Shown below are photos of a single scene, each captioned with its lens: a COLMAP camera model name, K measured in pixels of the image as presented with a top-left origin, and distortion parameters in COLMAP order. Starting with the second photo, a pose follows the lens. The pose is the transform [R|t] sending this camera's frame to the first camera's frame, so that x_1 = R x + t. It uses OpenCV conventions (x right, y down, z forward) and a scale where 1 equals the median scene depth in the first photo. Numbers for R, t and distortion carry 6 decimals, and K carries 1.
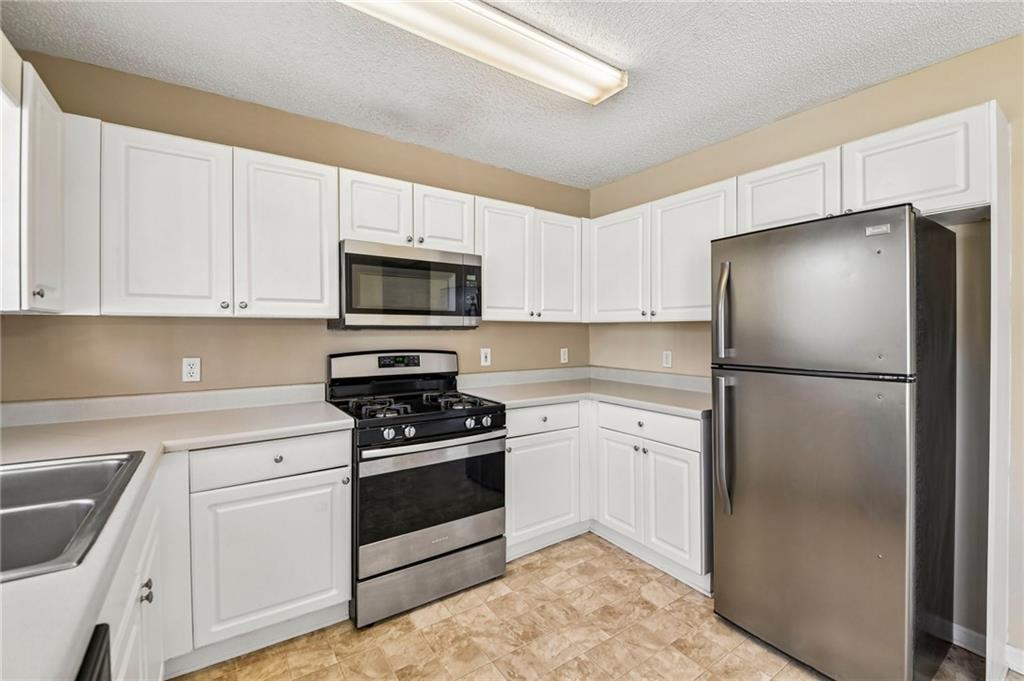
lens RADIAL K [[434.2, 0, 515.4], [0, 434.2, 333.9], [0, 0, 1]] dist [0.032185, -0.033917]
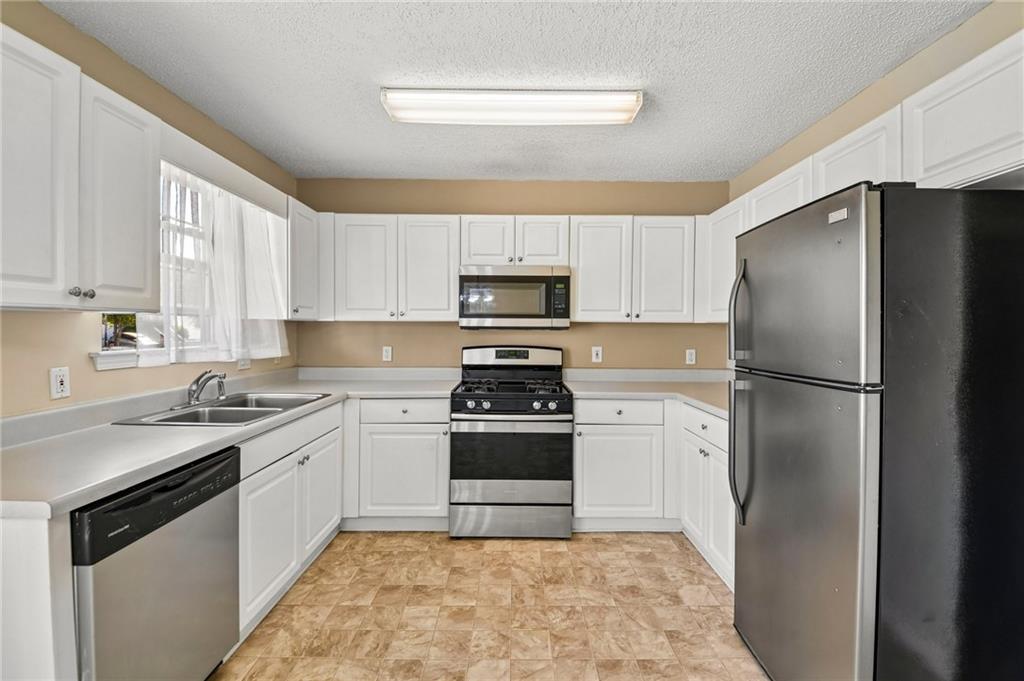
lens RADIAL K [[434.2, 0, 515.4], [0, 434.2, 333.9], [0, 0, 1]] dist [0.032185, -0.033917]
pose [[0.824778, 0.008139, -0.565398, 0.531129], [-0.008728, 0.999961, 0.001662, 0.000810], [0.565389, 0.003564, 0.824817, -0.054788]]
